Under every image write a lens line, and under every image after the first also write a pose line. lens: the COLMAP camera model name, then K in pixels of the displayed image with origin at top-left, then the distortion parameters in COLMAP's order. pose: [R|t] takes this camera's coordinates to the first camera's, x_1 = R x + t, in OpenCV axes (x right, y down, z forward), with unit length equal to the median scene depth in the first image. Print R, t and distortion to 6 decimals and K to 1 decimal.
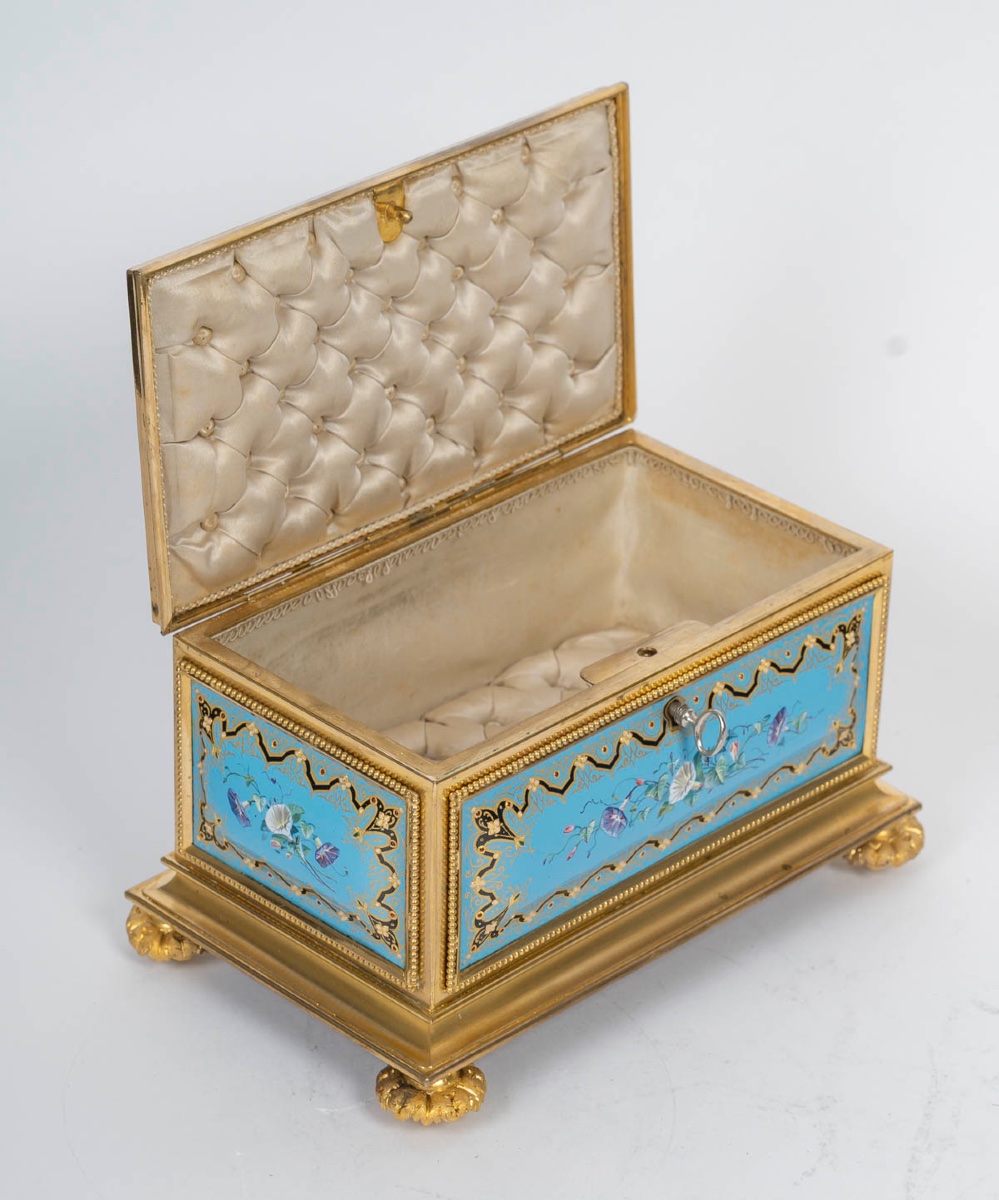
lens RADIAL K [[4565.5, 0, 500.3], [0, 4565.5, 599.9], [0, 0, 1]] dist [-0.118004, 0.000000]
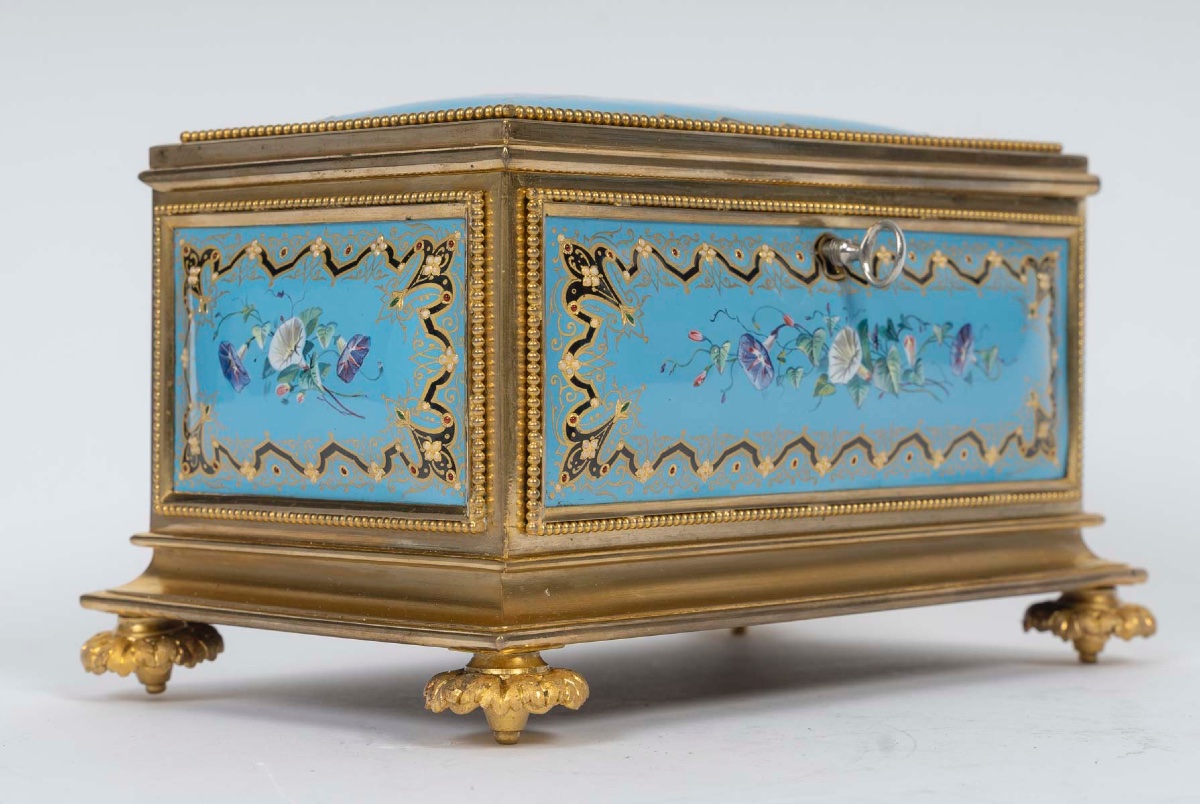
lens RADIAL K [[3124.6, 0, 579.7], [0, 3124.6, 400.0], [0, 0, 1]] dist [0.070717, 0.000000]
pose [[0.999646, -0.020486, 0.016956, -0.011319], [0.026099, 0.878090, -0.477783, 0.288541], [-0.005102, 0.478057, 0.878314, 0.572635]]
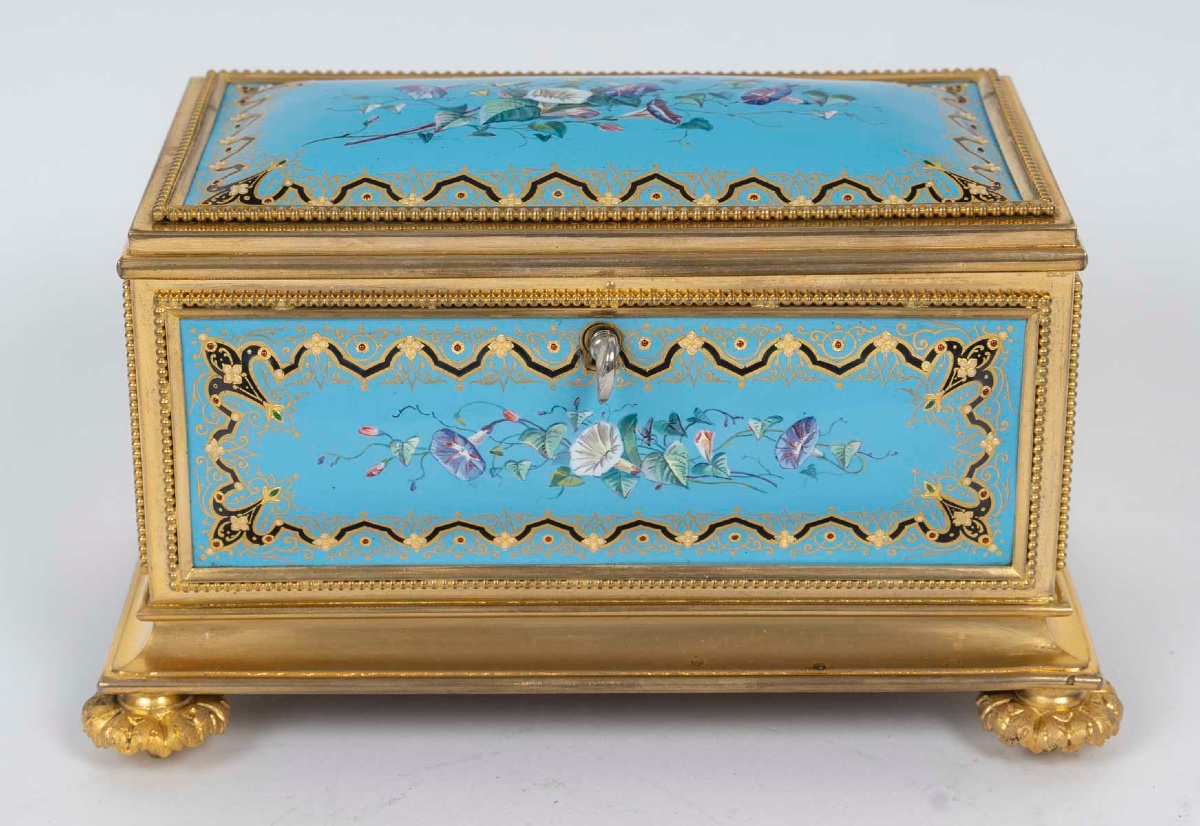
lens RADIAL K [[3263.1, 0, 597.8], [0, 3263.1, 411.1], [0, 0, 1]] dist [0.052479, 0.000000]
pose [[0.707114, 0.253320, -0.660166, 0.380150], [-0.335314, 0.942103, 0.002346, 0.033535], [0.622539, 0.219704, 0.751116, 0.625999]]
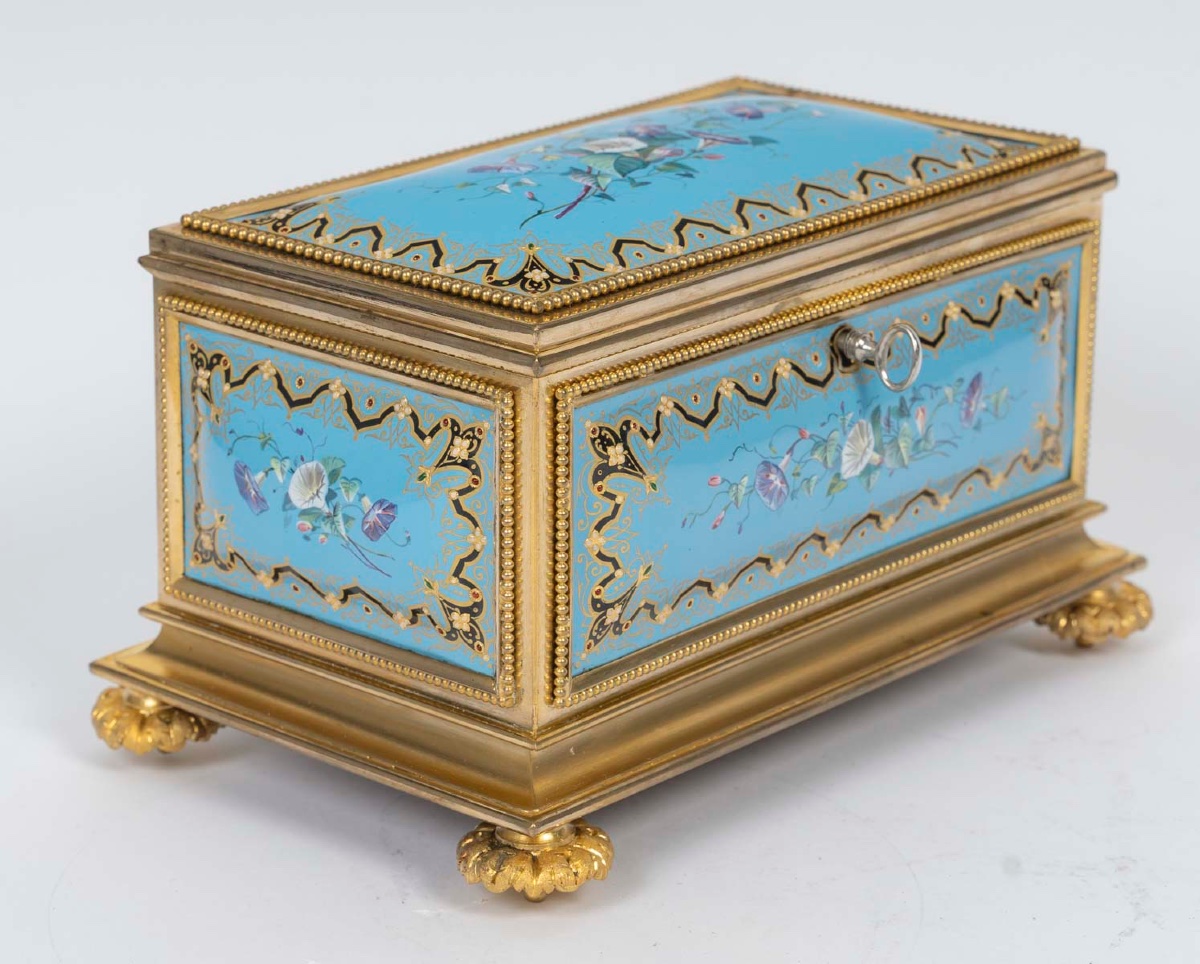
lens RADIAL K [[4067.5, 0, 646.6], [0, 4067.5, 465.7], [0, 0, 1]] dist [0.054015, 0.000000]
pose [[0.997108, -0.031033, 0.069379, -0.039660], [0.044196, 0.979388, -0.197094, 0.172118], [-0.061833, 0.199591, 0.977927, 0.371014]]
